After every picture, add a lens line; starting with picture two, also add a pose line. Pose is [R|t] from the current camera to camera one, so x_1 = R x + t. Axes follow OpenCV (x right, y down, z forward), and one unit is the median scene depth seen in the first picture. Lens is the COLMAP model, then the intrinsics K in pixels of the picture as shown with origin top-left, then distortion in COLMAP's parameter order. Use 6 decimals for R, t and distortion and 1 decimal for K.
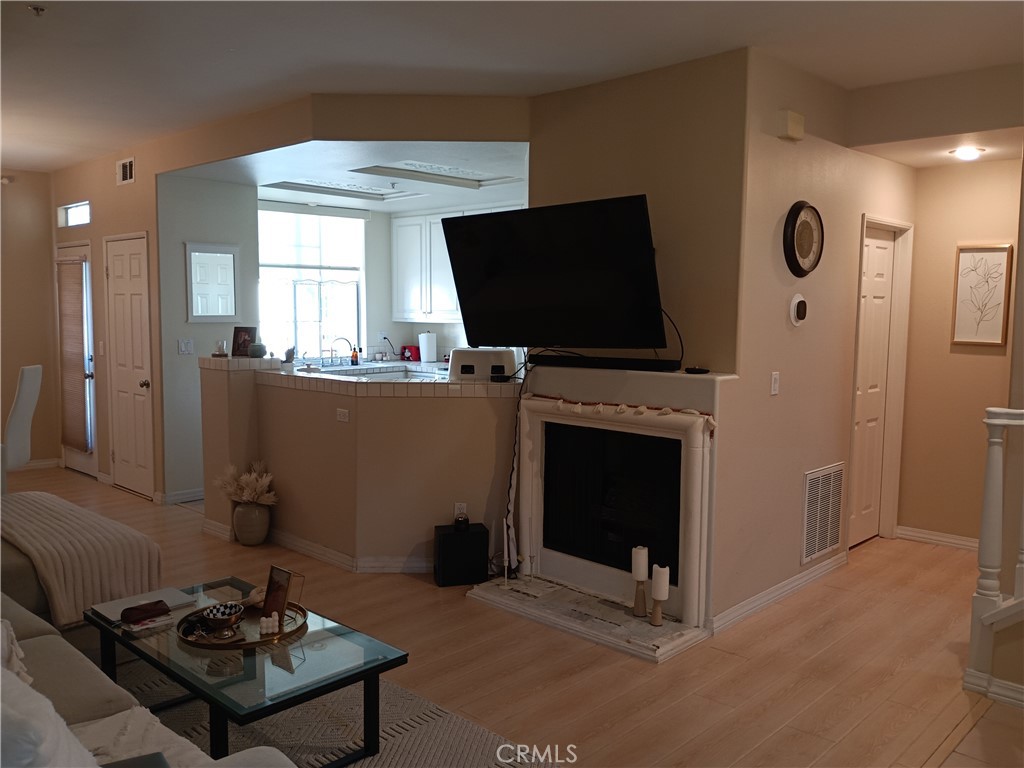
lens RADIAL K [[838.8, 0, 509.7], [0, 838.8, 379.1], [0, 0, 1]] dist [0.093040, -0.162525]
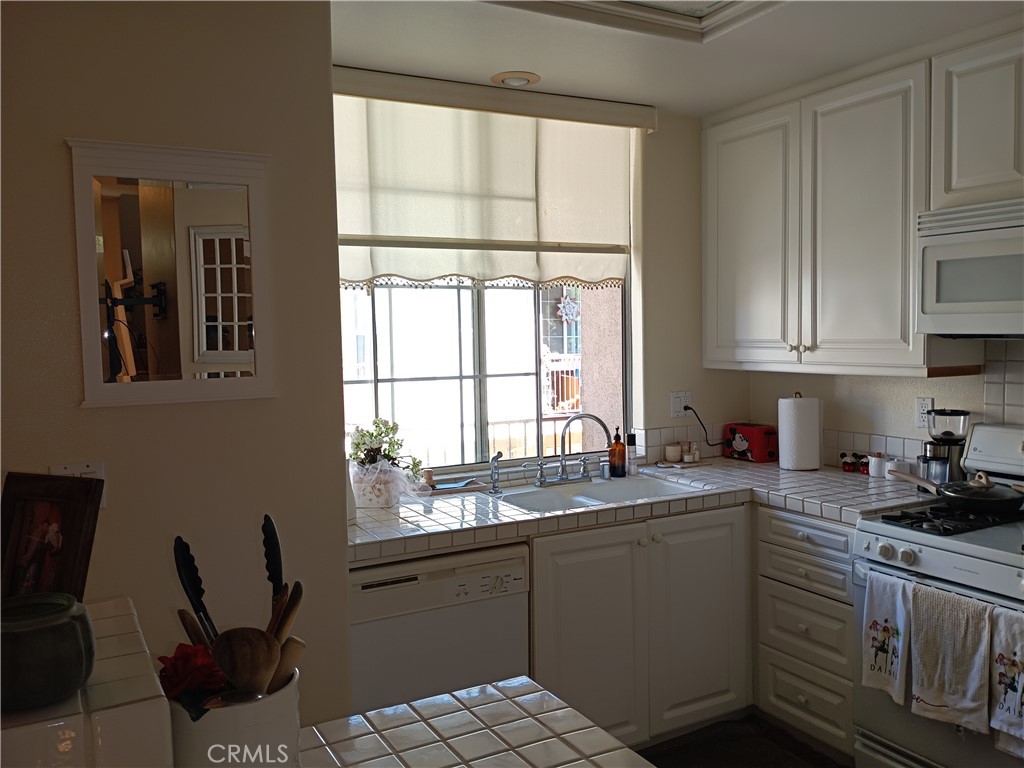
lens RADIAL K [[838.8, 0, 509.7], [0, 838.8, 379.1], [0, 0, 1]] dist [0.093040, -0.162525]
pose [[0.955547, -0.008216, -0.294724, -0.111306], [-0.000855, 0.999530, -0.030636, -0.051913], [0.294838, 0.029526, 0.955091, 0.578962]]
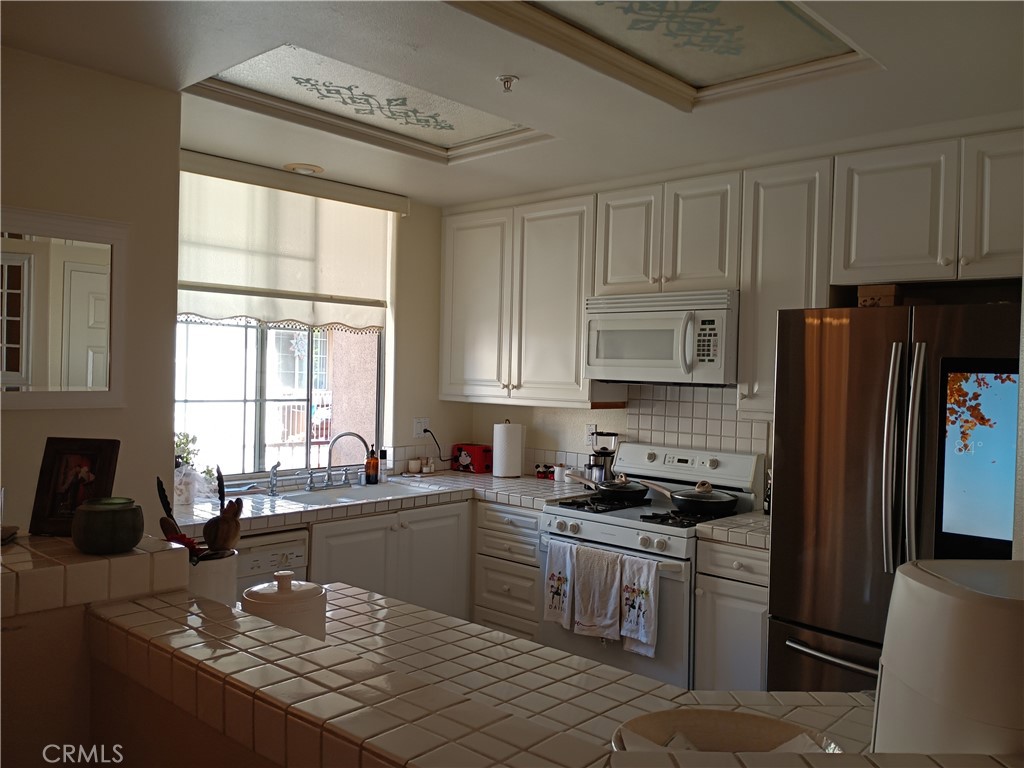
lens RADIAL K [[838.8, 0, 509.7], [0, 838.8, 379.1], [0, 0, 1]] dist [0.093040, -0.162525]
pose [[0.999450, 0.016457, 0.028777, -0.113563], [-0.014115, 0.996714, -0.079759, -0.040742], [-0.029995, 0.079309, 0.996399, 0.464191]]
